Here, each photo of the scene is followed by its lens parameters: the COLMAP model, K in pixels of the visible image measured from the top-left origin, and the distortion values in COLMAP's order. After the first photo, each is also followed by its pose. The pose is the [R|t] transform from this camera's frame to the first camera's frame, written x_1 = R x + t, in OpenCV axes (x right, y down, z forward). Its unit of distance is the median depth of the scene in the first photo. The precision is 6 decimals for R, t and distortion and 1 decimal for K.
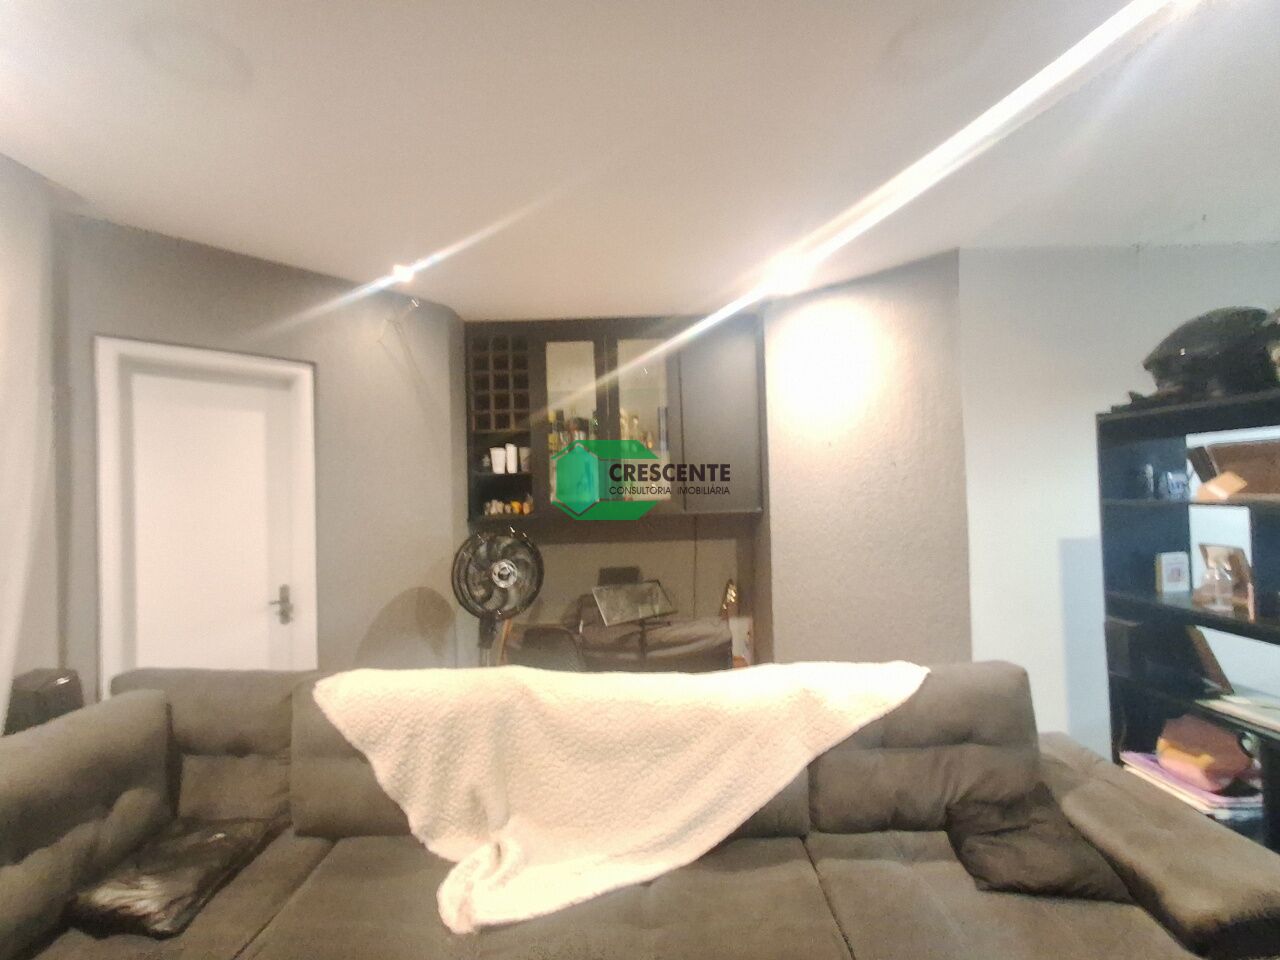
lens RADIAL K [[583.1, 0, 635.9], [0, 583.1, 483.1], [0, 0, 1]] dist [0.001144, 0.000924]
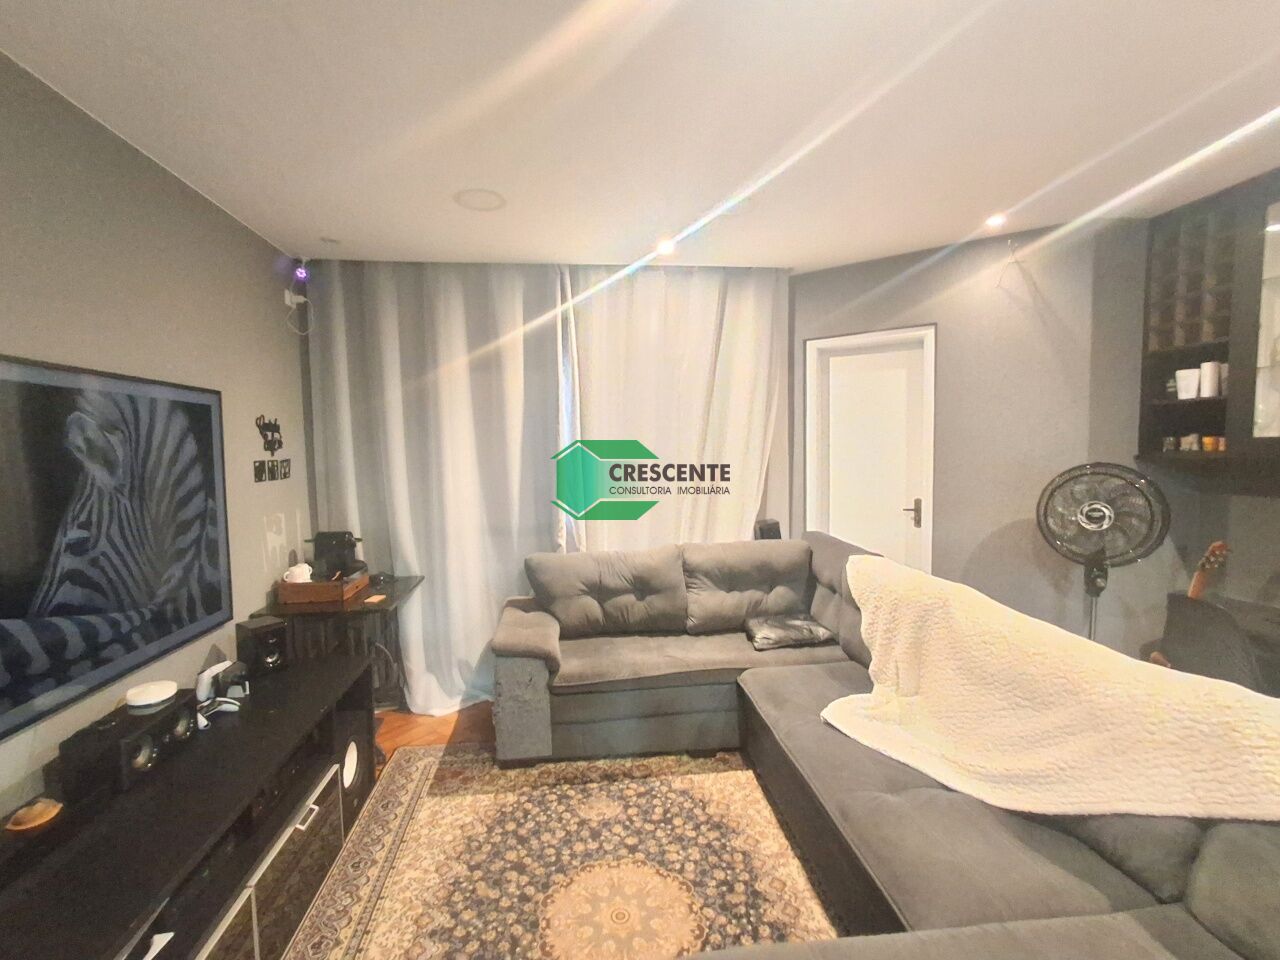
lens RADIAL K [[583.1, 0, 635.9], [0, 583.1, 483.1], [0, 0, 1]] dist [0.001144, 0.000924]
pose [[0.127328, 0.083394, -0.988349, 0.740222], [0.031302, 0.995625, 0.088041, 0.003735], [0.991367, -0.042147, 0.124160, 0.238092]]
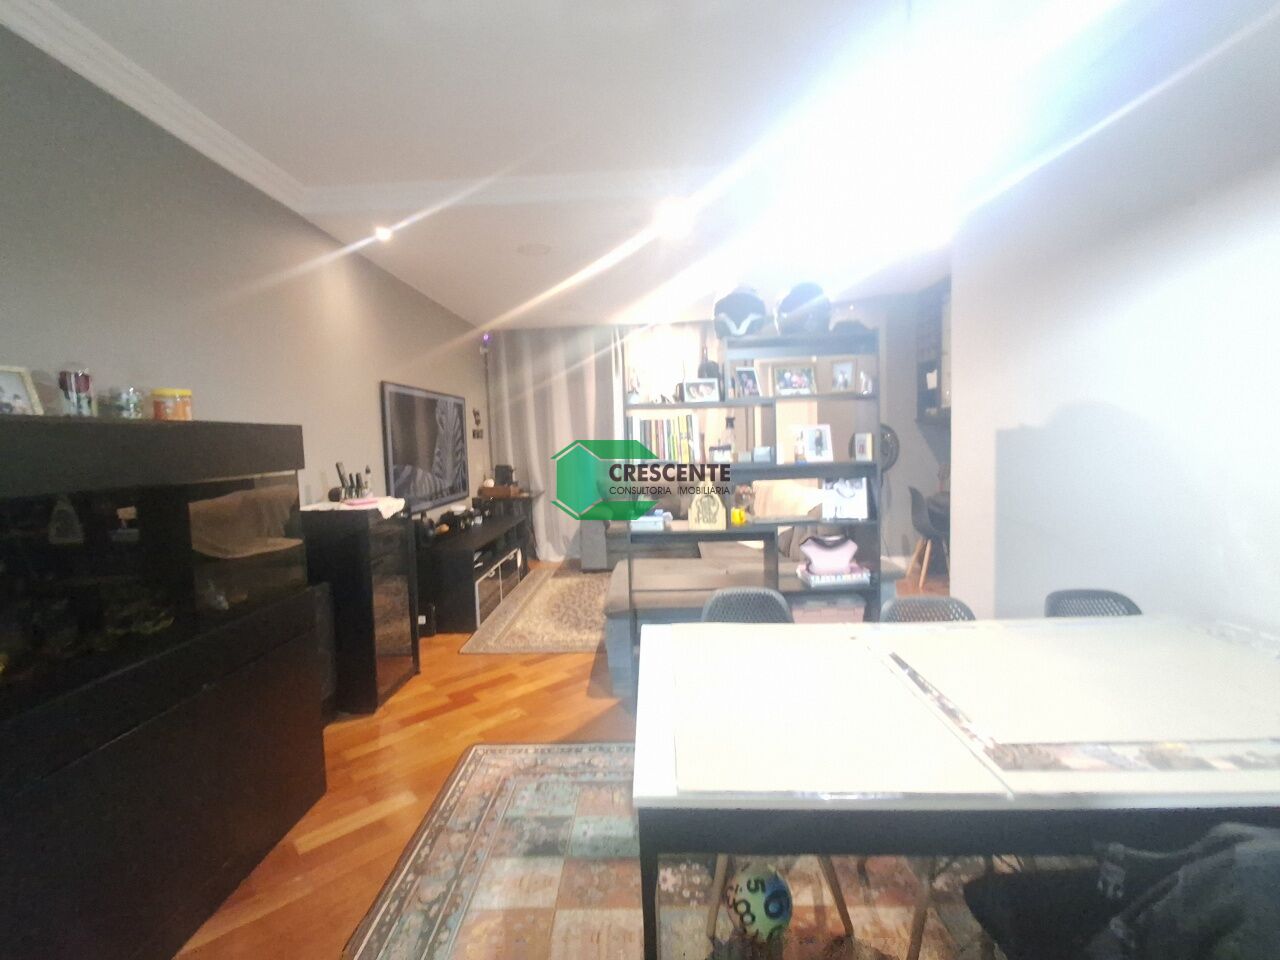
lens RADIAL K [[583.1, 0, 635.9], [0, 583.1, 483.1], [0, 0, 1]] dist [0.001144, 0.000924]
pose [[-0.033851, 0.104193, -0.993981, 2.060226], [0.051395, 0.993416, 0.102384, 0.049485], [0.998105, -0.047619, -0.038983, 0.437327]]
